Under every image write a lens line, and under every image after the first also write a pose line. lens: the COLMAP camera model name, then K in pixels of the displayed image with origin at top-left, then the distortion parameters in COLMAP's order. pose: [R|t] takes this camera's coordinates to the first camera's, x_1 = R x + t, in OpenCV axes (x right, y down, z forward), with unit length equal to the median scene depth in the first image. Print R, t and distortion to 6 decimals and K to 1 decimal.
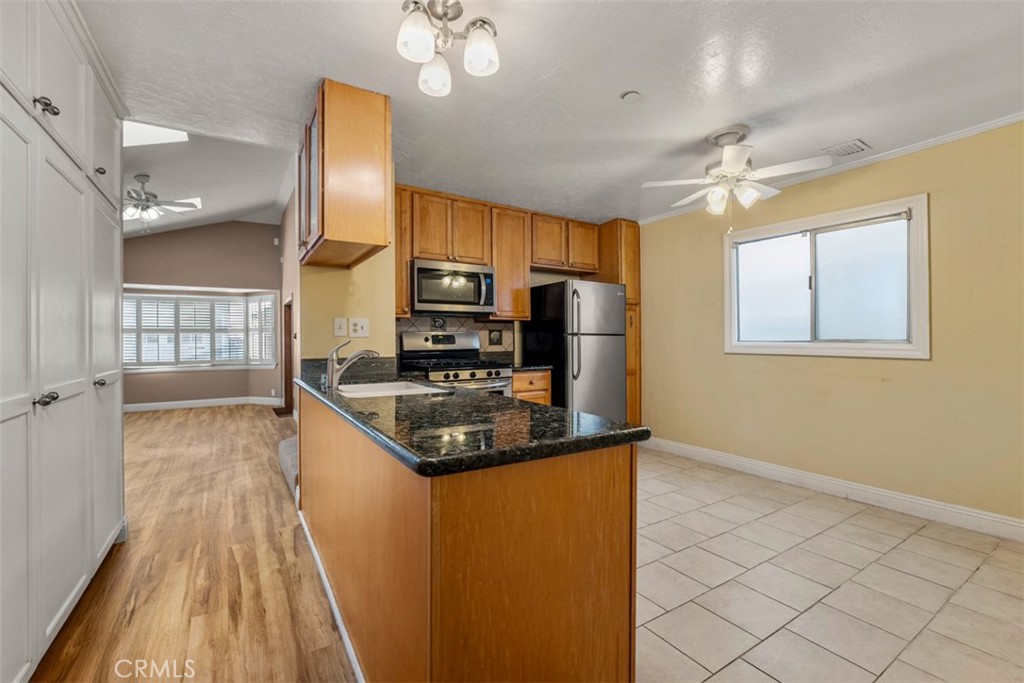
lens RADIAL K [[446.0, 0, 504.7], [0, 446.0, 340.8], [0, 0, 1]] dist [-0.009684, 0.000286]
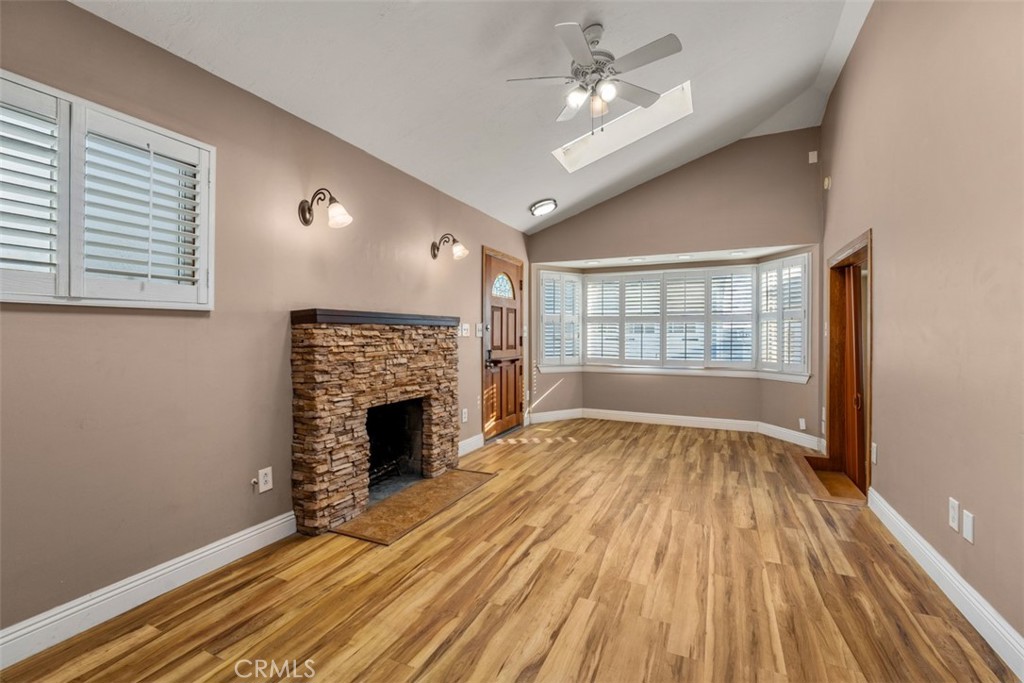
lens RADIAL K [[446.0, 0, 510.8], [0, 446.0, 335.9], [0, 0, 1]] dist [-0.009684, 0.000286]
pose [[0.543573, 0.016514, -0.839200, -0.448069], [-0.008359, 0.999863, 0.014261, -0.004908], [0.839320, -0.000737, 0.543637, 0.676833]]
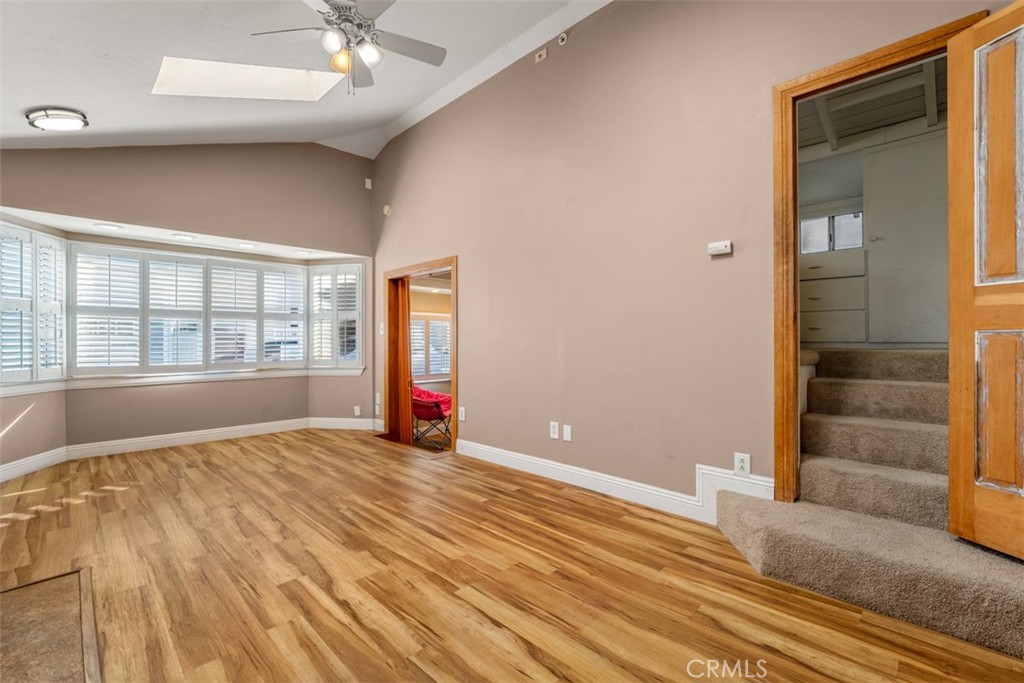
lens RADIAL K [[446.0, 0, 508.7], [0, 446.0, 338.1], [0, 0, 1]] dist [-0.009684, 0.000286]
pose [[0.973986, 0.008738, 0.226441, -0.827608], [-0.006708, 0.999930, -0.009735, 0.023498], [-0.226510, 0.007962, 0.973976, 0.548310]]
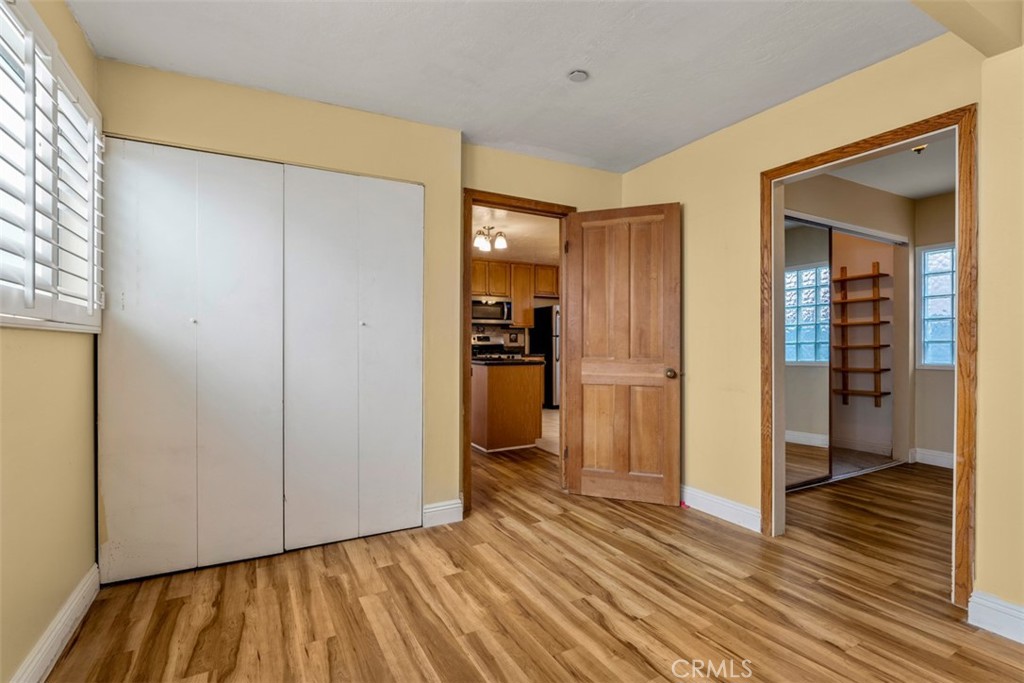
lens RADIAL K [[480.4, 0, 514.6], [0, 480.4, 346.0], [0, 0, 1]] dist [-0.007612, 0.000215]
pose [[0.998646, 0.002234, -0.051974, 0.080924], [-0.002077, 0.999993, 0.003077, 0.018258], [0.051981, -0.002964, 0.998644, -0.849246]]
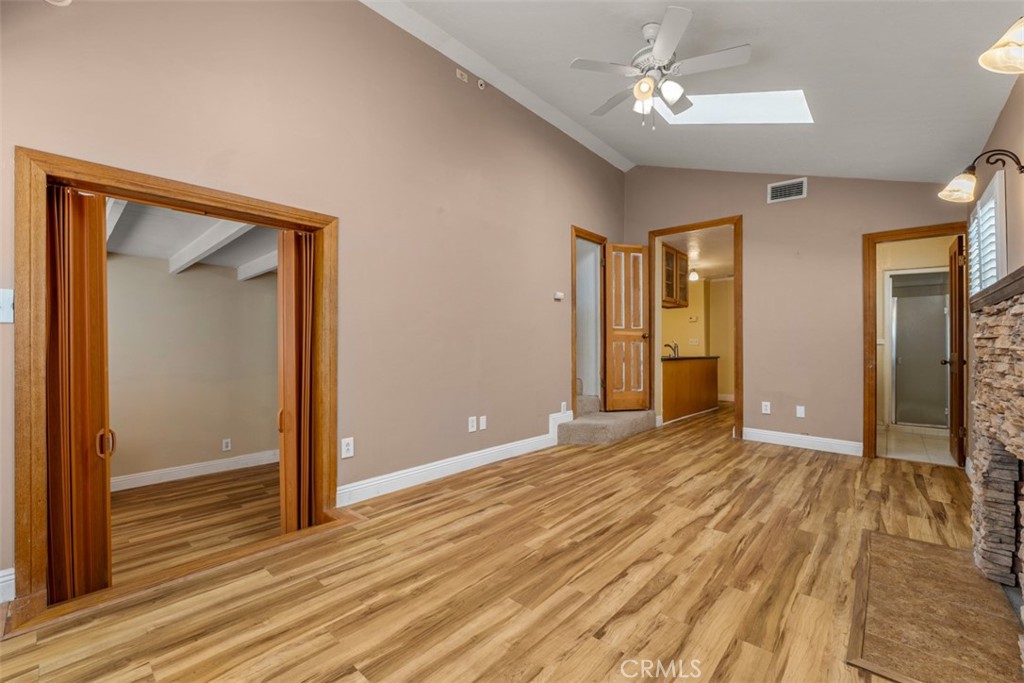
lens RADIAL K [[419.0, 0, 520.0], [0, 419.0, 345.2], [0, 0, 1]] dist [-0.004126, -0.000405]
pose [[-0.288307, 0.011928, 0.957464, -1.384836], [0.000968, 0.999926, -0.012165, 0.031168], [-0.957538, -0.002580, -0.288297, 1.433592]]
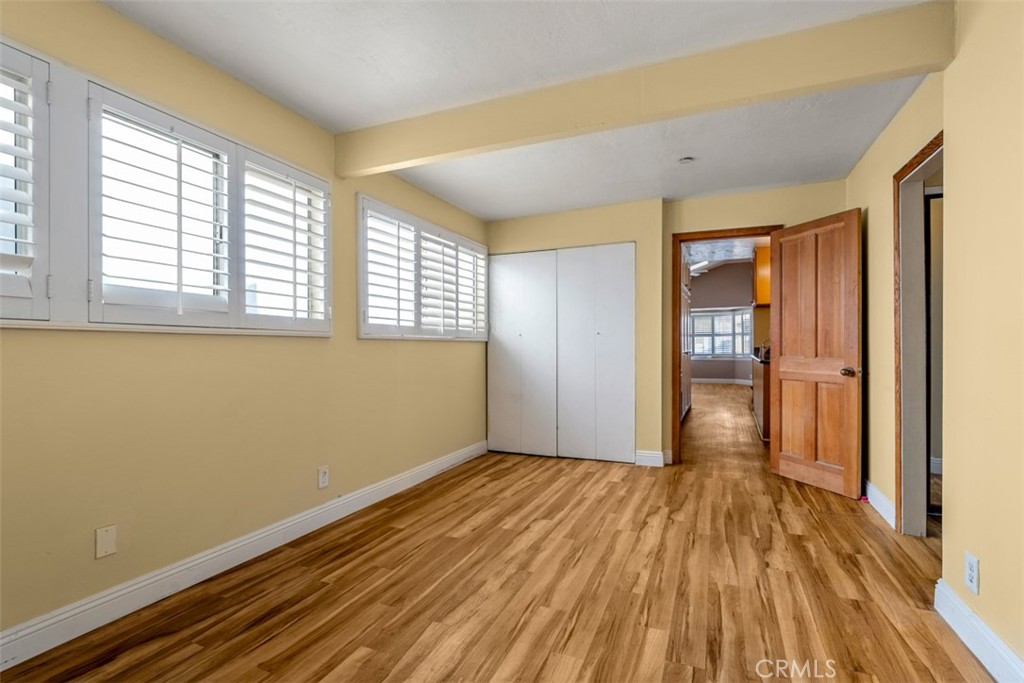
lens RADIAL K [[480.4, 0, 521.0], [0, 480.4, 347.5], [0, 0, 1]] dist [-0.007612, 0.000215]
pose [[0.584161, 0.002494, -0.811634, 0.582849], [0.003330, 0.999979, 0.005470, 0.016810], [0.811631, -0.005898, 0.584141, -0.979322]]
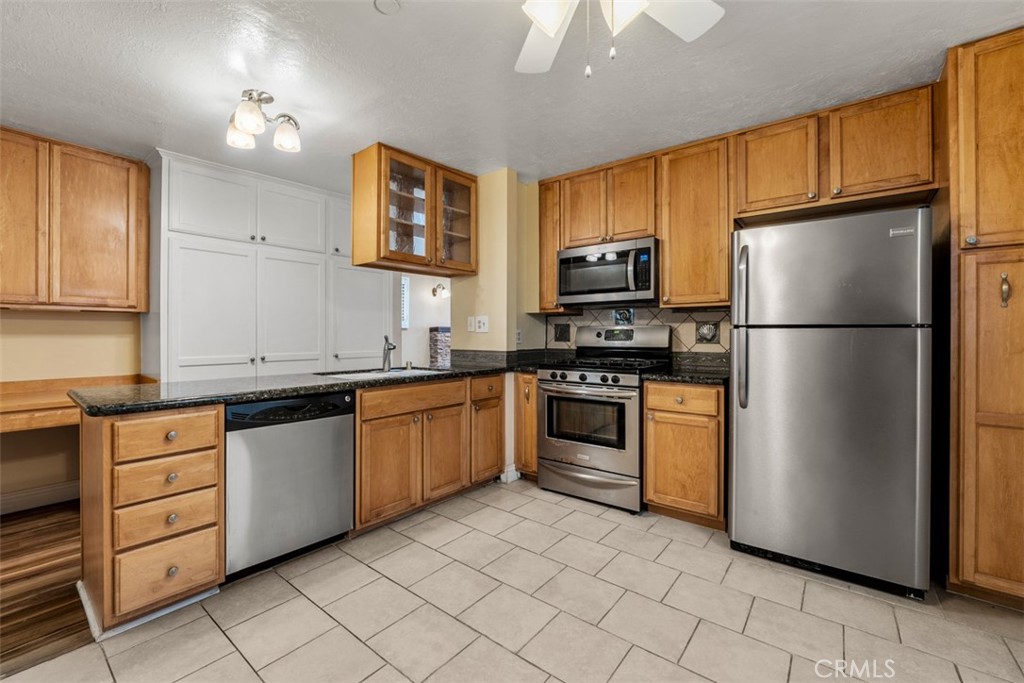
lens RADIAL K [[419.0, 0, 513.2], [0, 419.0, 338.0], [0, 0, 1]] dist [-0.004126, -0.000405]
pose [[0.342853, 0.009896, -0.939337, 0.510935], [-0.007057, 0.999943, 0.007959, -0.002269], [0.939362, 0.003900, 0.342904, 0.503420]]
